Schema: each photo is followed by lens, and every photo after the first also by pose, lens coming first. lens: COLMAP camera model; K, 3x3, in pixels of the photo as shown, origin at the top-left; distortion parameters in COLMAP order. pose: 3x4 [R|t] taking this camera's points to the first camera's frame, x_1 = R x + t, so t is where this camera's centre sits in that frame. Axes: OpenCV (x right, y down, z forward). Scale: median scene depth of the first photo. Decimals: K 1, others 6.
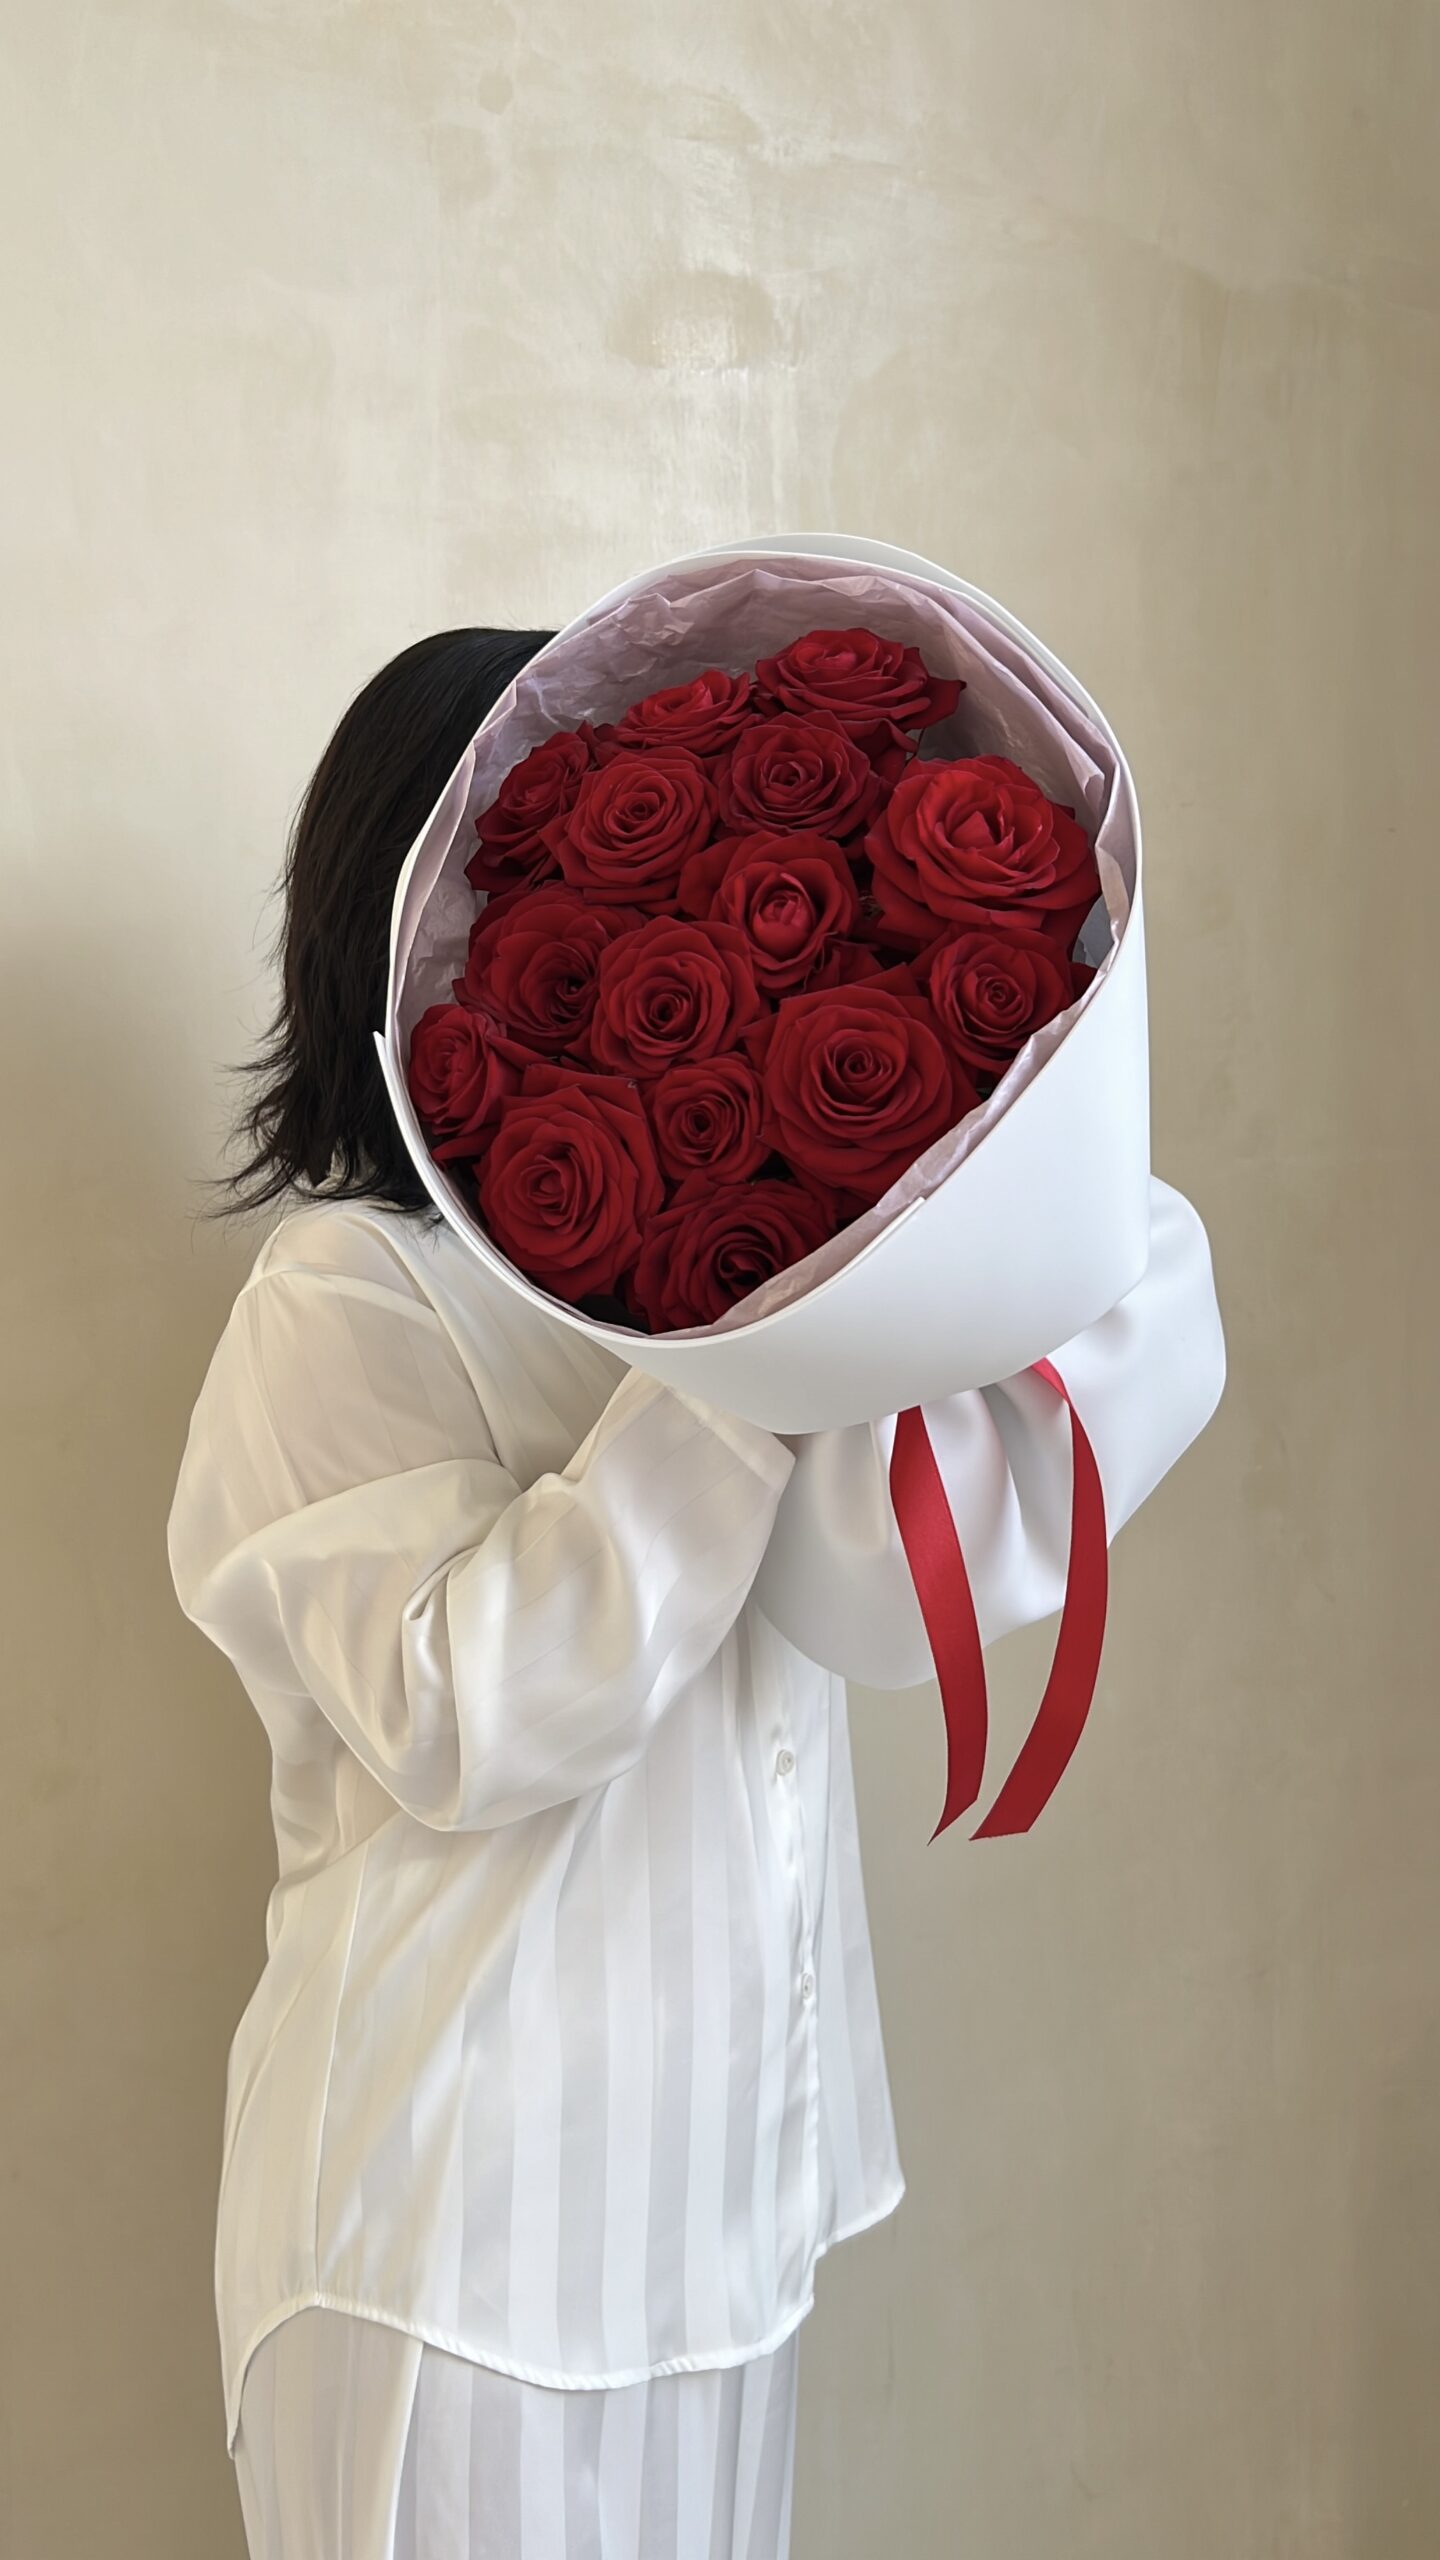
lens RADIAL K [[2379.3, 0, 622.3], [0, 2379.3, 1280.7], [0, 0, 1]] dist [-0.111418, 0.155269]
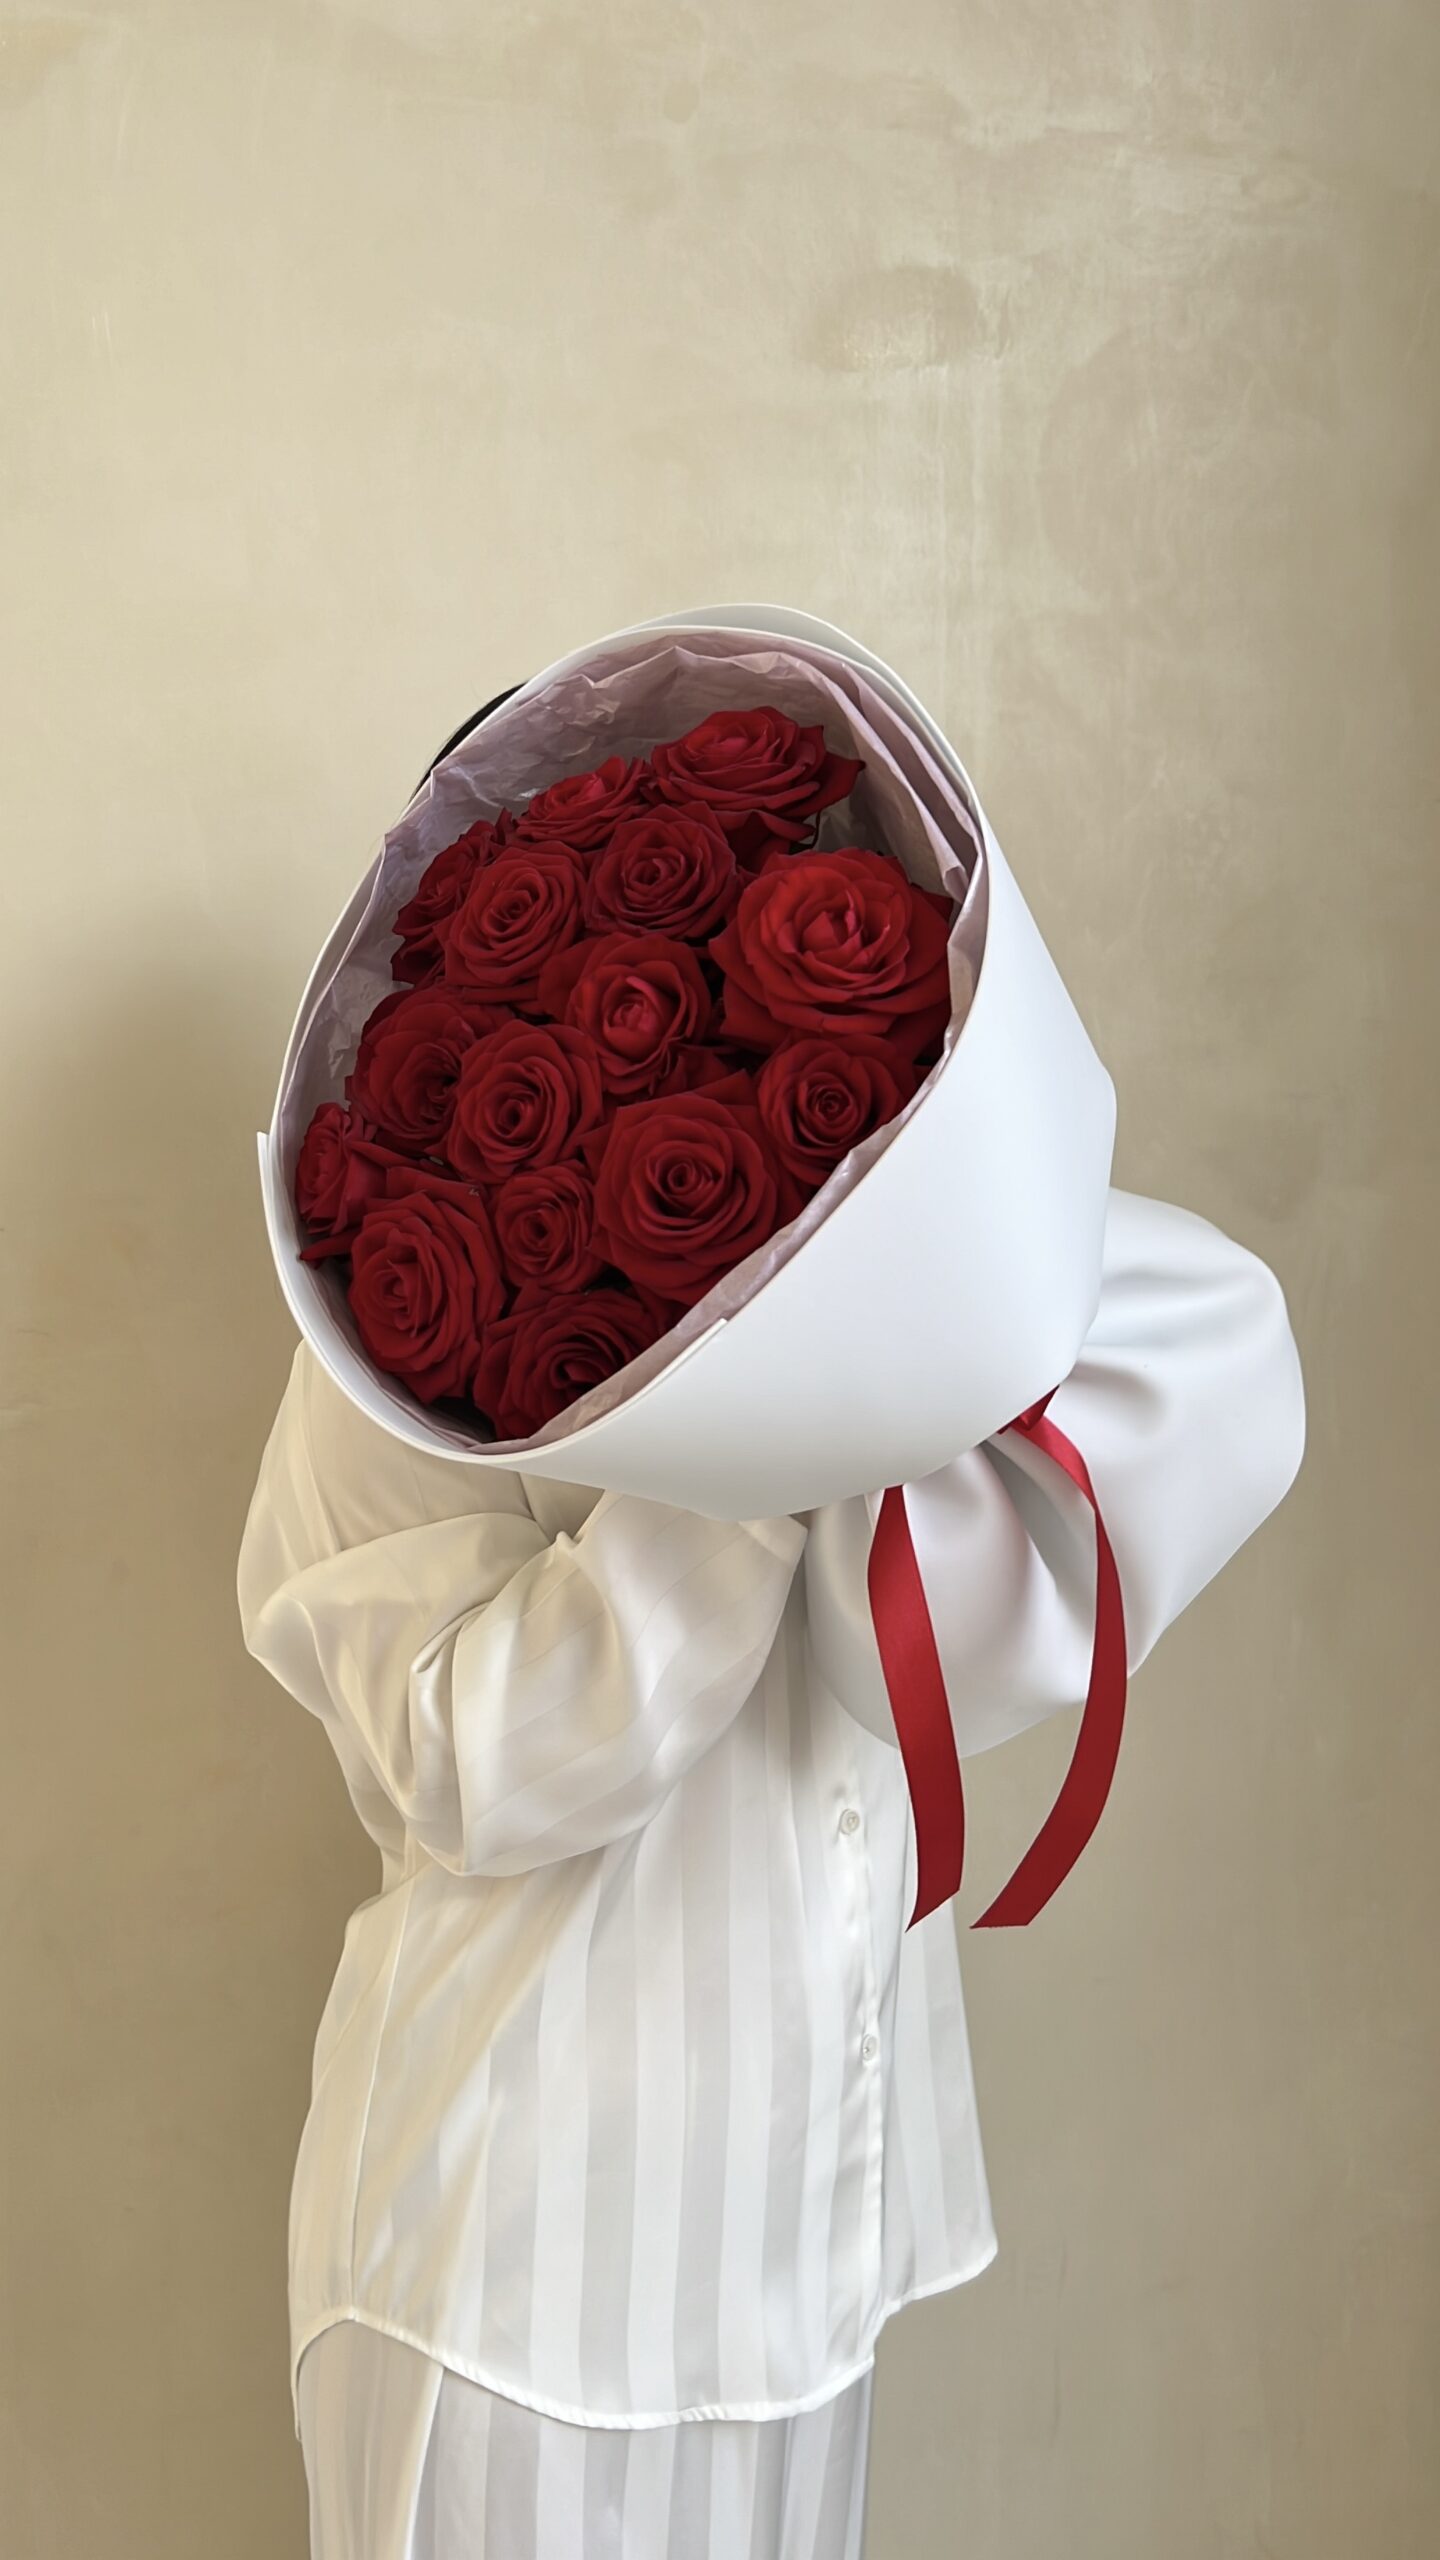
lens RADIAL K [[2379.3, 0, 622.3], [0, 2379.3, 1280.7], [0, 0, 1]] dist [-0.111418, 0.155269]
pose [[0.973599, 0.020551, -0.227340, 0.233623], [-0.013813, 0.999418, 0.031191, -0.061311], [0.227848, -0.027228, 0.973316, 0.029608]]
